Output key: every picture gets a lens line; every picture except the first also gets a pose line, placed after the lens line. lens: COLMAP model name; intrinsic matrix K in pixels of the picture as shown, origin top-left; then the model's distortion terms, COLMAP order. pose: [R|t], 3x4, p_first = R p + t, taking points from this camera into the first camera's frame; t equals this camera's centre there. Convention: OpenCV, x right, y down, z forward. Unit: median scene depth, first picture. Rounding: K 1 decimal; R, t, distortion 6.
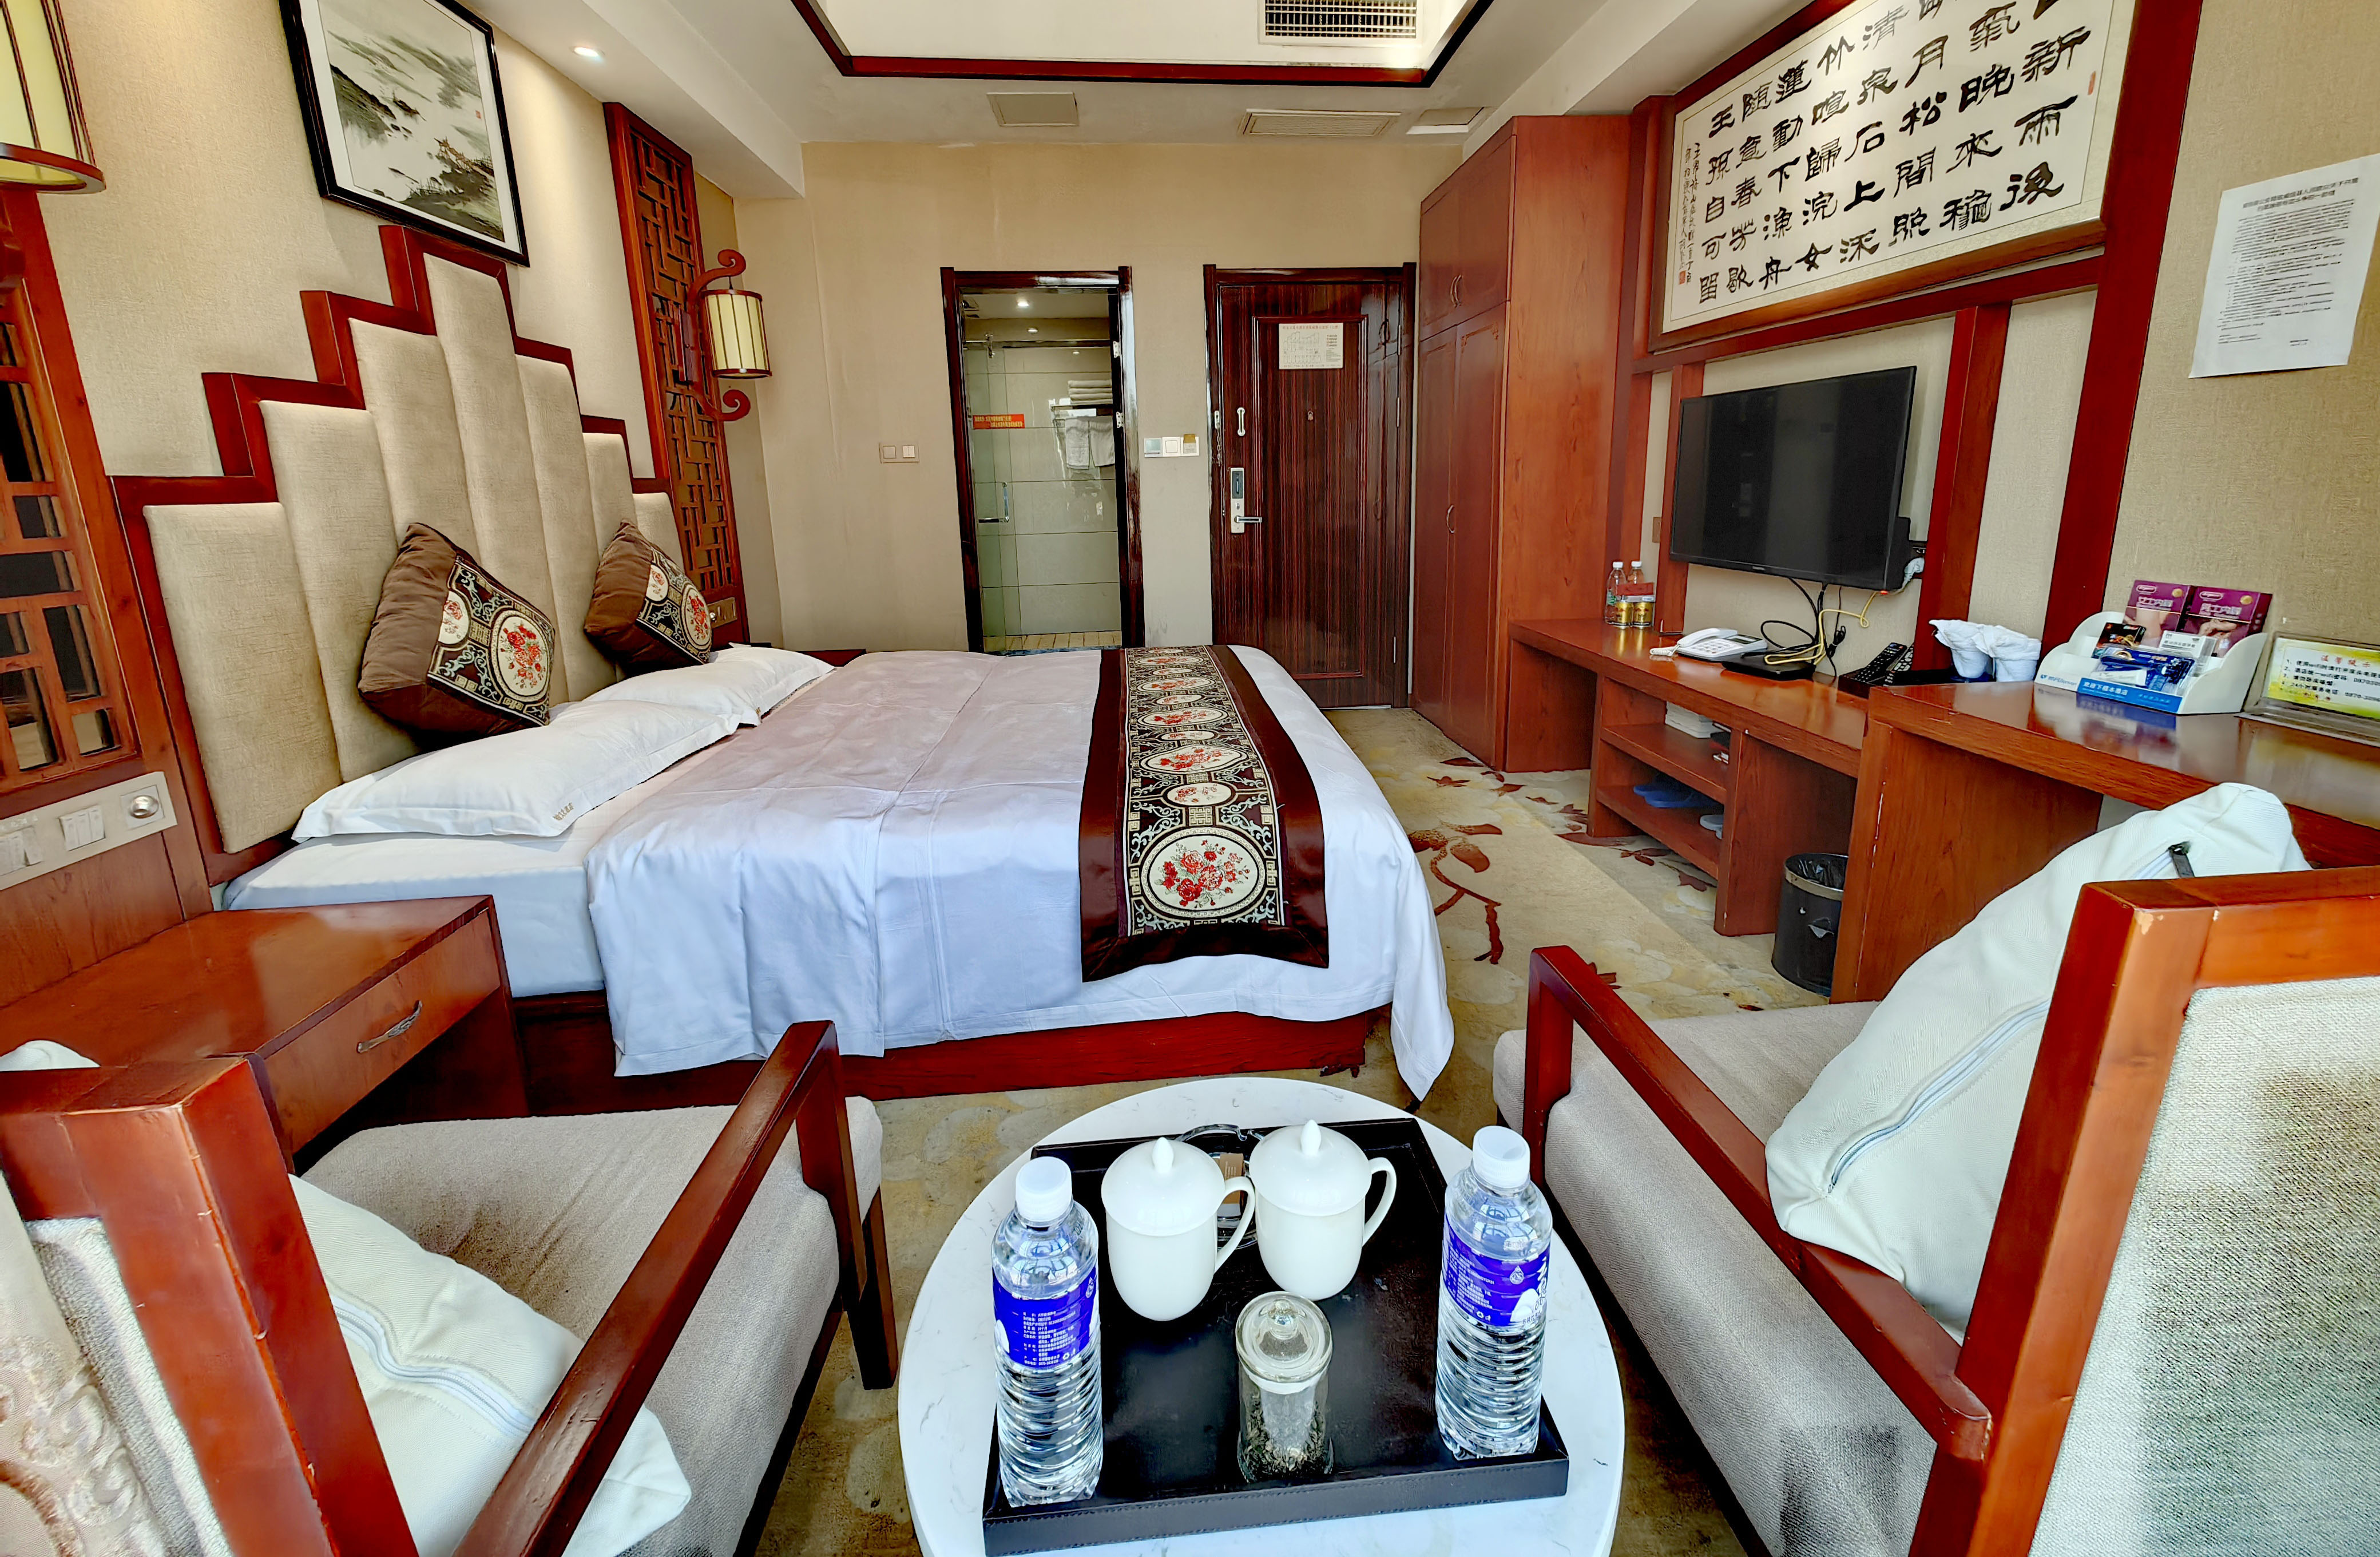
lens RADIAL K [[1092.2, 0, 1196.9], [0, 1092.2, 722.8], [0, 0, 1]] dist [-0.000590, 0.000012]
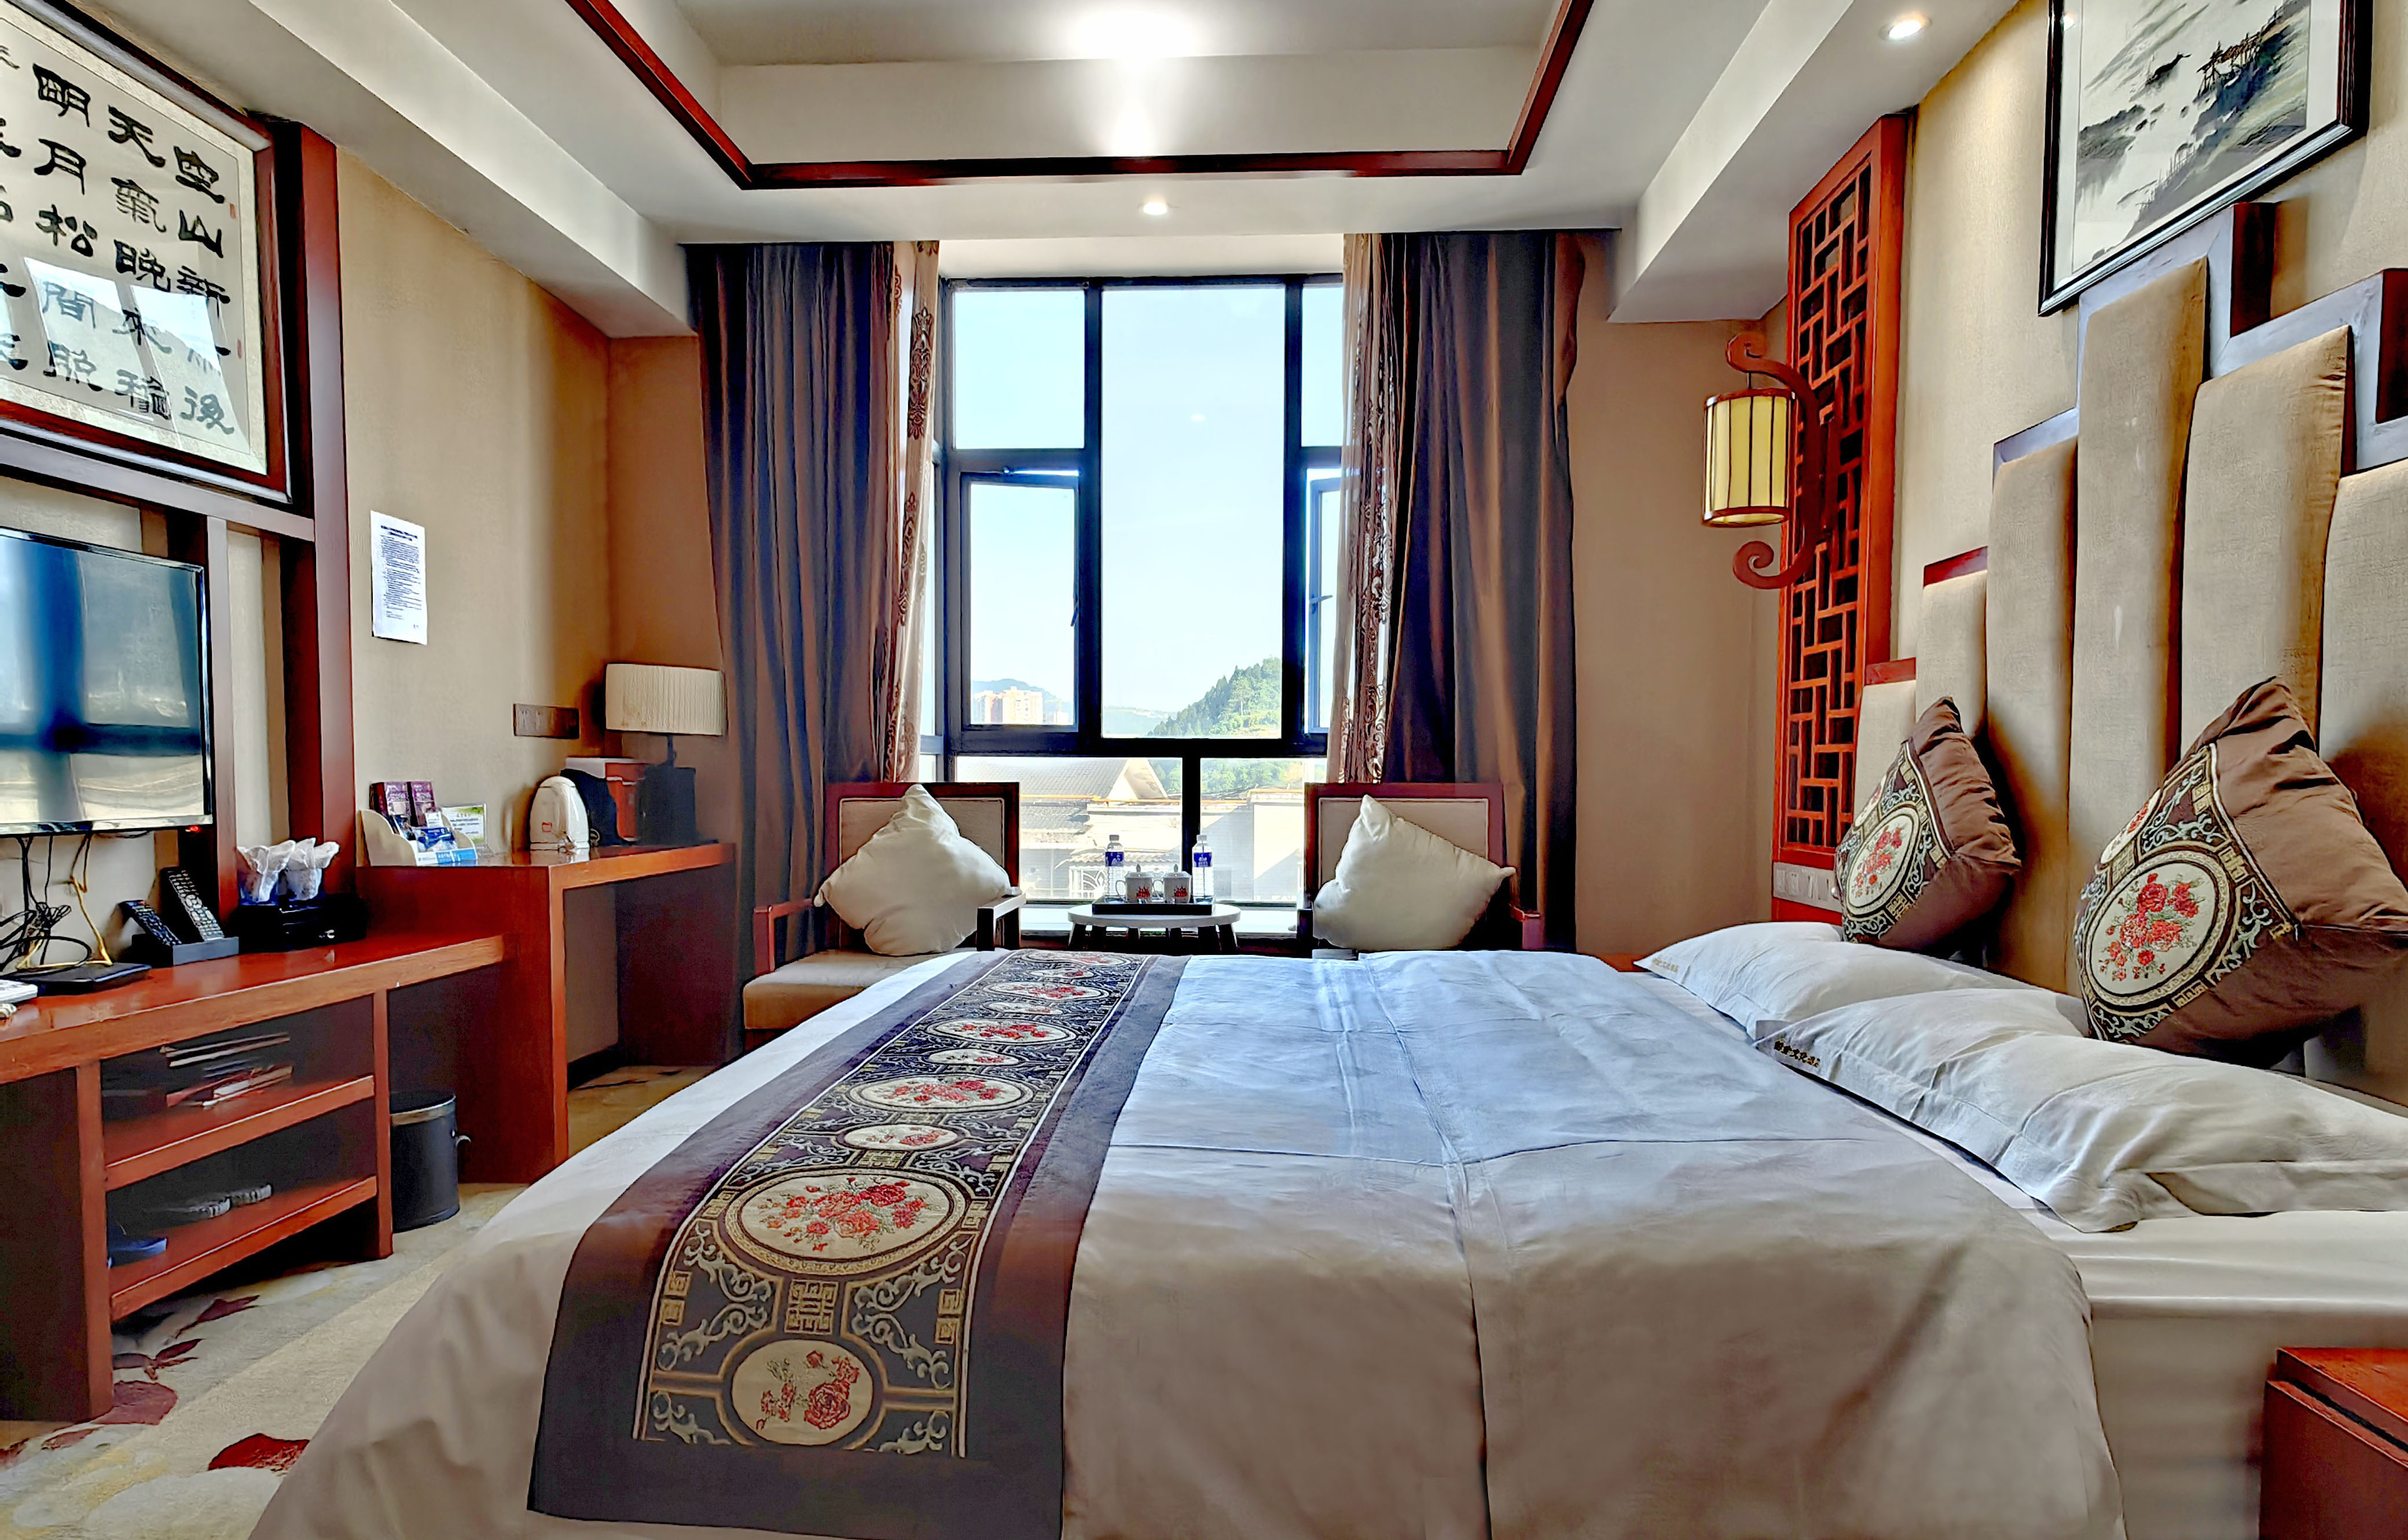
lens RADIAL K [[1402.0, 0, 1204.0], [0, 1402.0, 770.0], [0, 0, 1]] dist [-0.003216, -0.000683]
pose [[-0.993832, 0.021585, 0.108777, -0.237852], [0.045293, 0.974339, 0.220481, -0.369575], [-0.101227, 0.224047, -0.969307, 1.978184]]
